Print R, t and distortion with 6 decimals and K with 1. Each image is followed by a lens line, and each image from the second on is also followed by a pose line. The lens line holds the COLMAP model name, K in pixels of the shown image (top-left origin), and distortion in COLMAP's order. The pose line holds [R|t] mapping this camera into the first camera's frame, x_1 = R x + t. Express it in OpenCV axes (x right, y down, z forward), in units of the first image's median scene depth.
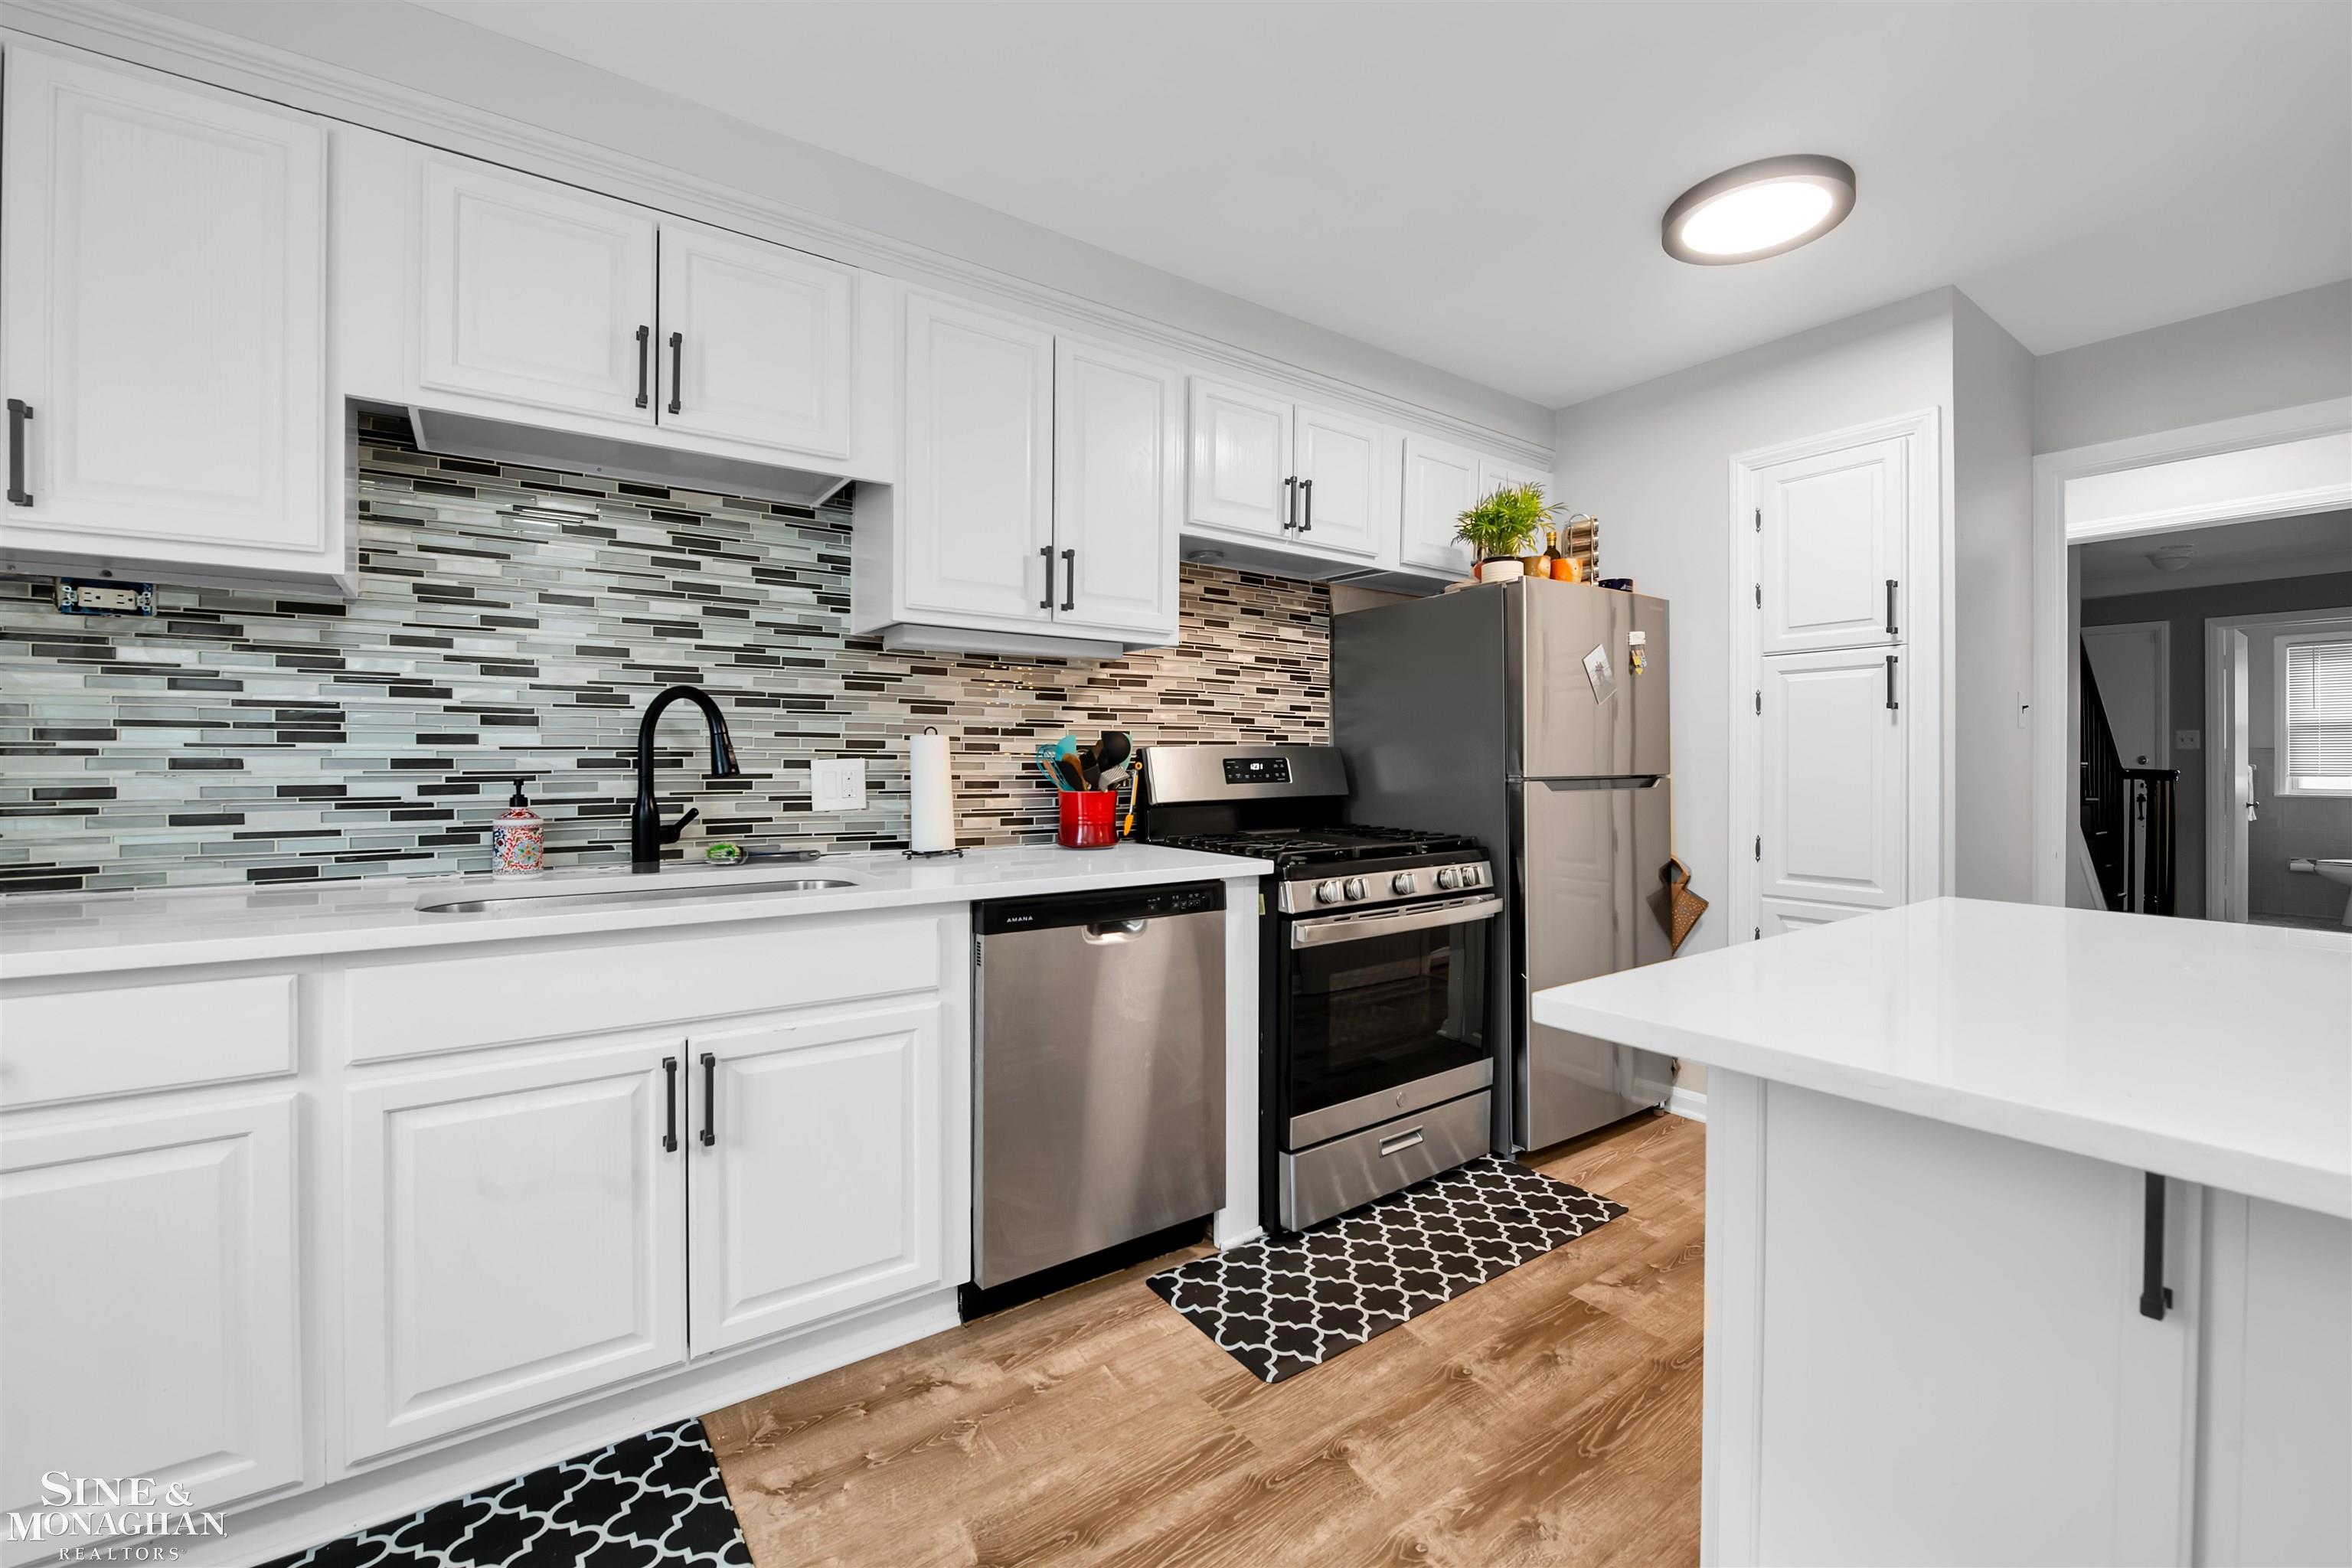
lens RADIAL K [[959.7, 0, 1171.0], [0, 959.7, 769.3], [0, 0, 1]] dist [-0.012434, -0.000648]
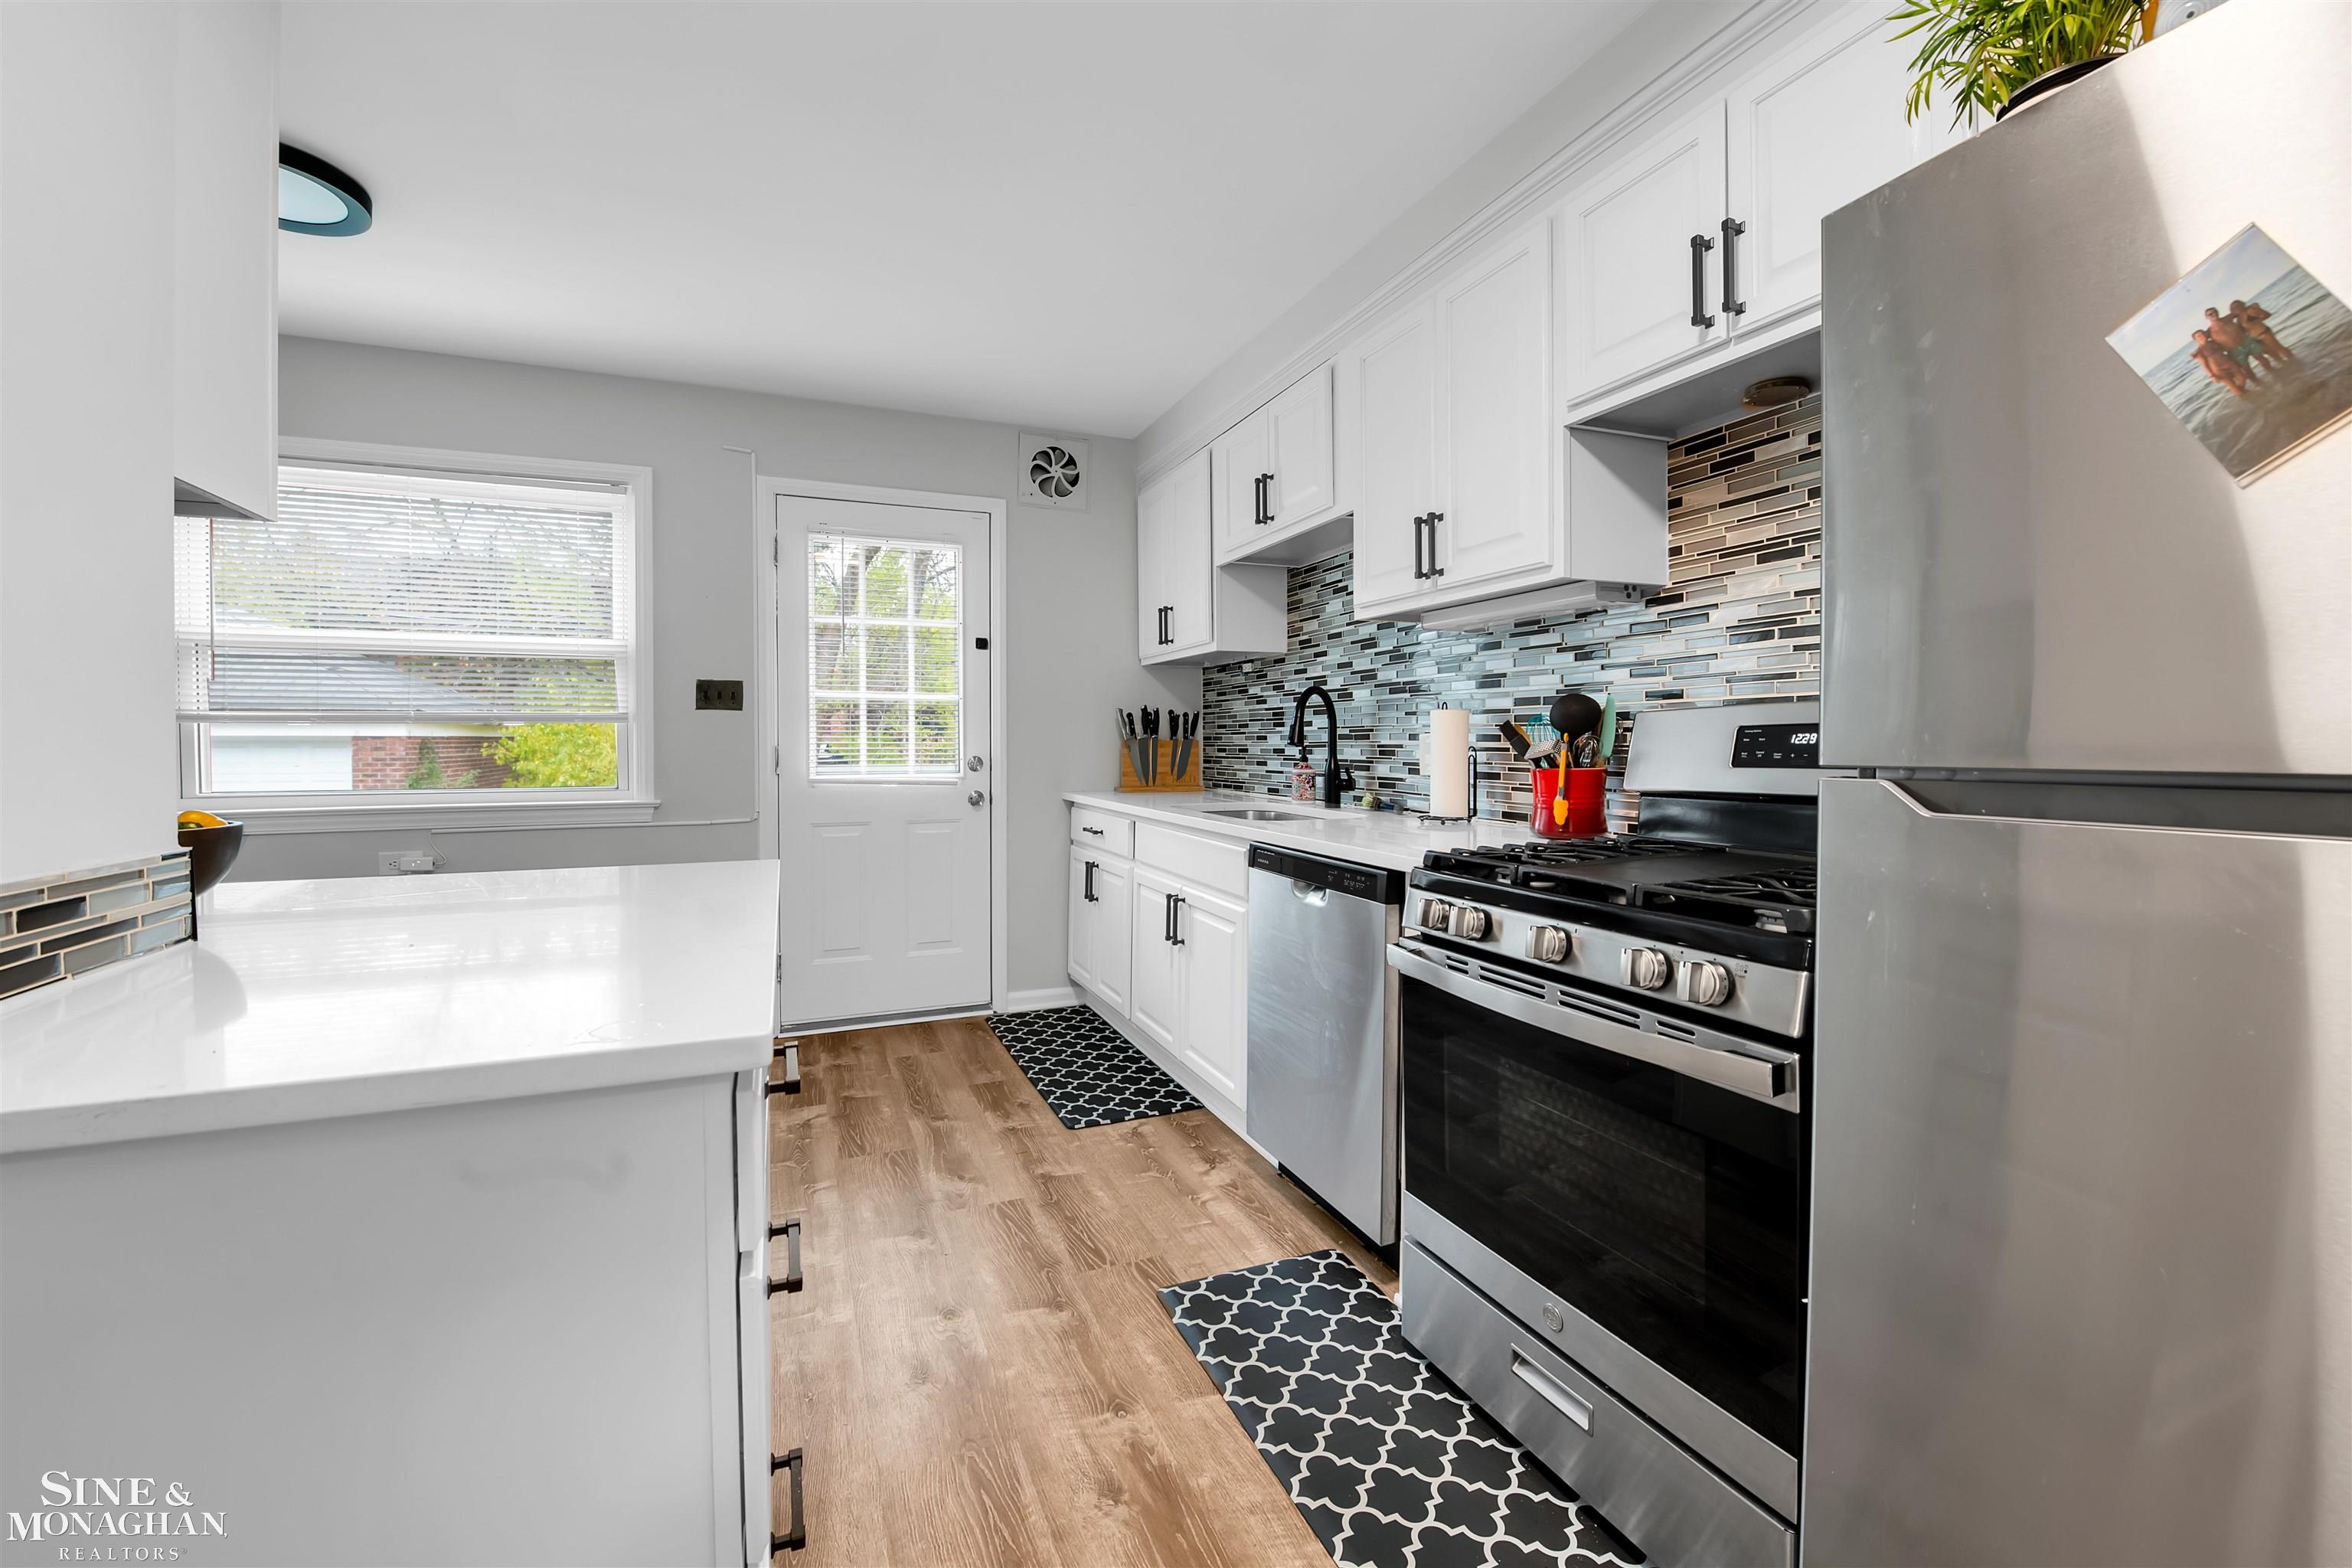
lens RADIAL K [[959.7, 0, 1160.4], [0, 959.7, 764.6], [0, 0, 1]] dist [-0.012434, -0.000648]
pose [[-0.229391, 0.025558, -0.972999, 1.077224], [-0.001205, 0.999647, 0.026542, -0.002901], [0.973334, 0.007261, -0.229279, 1.148607]]
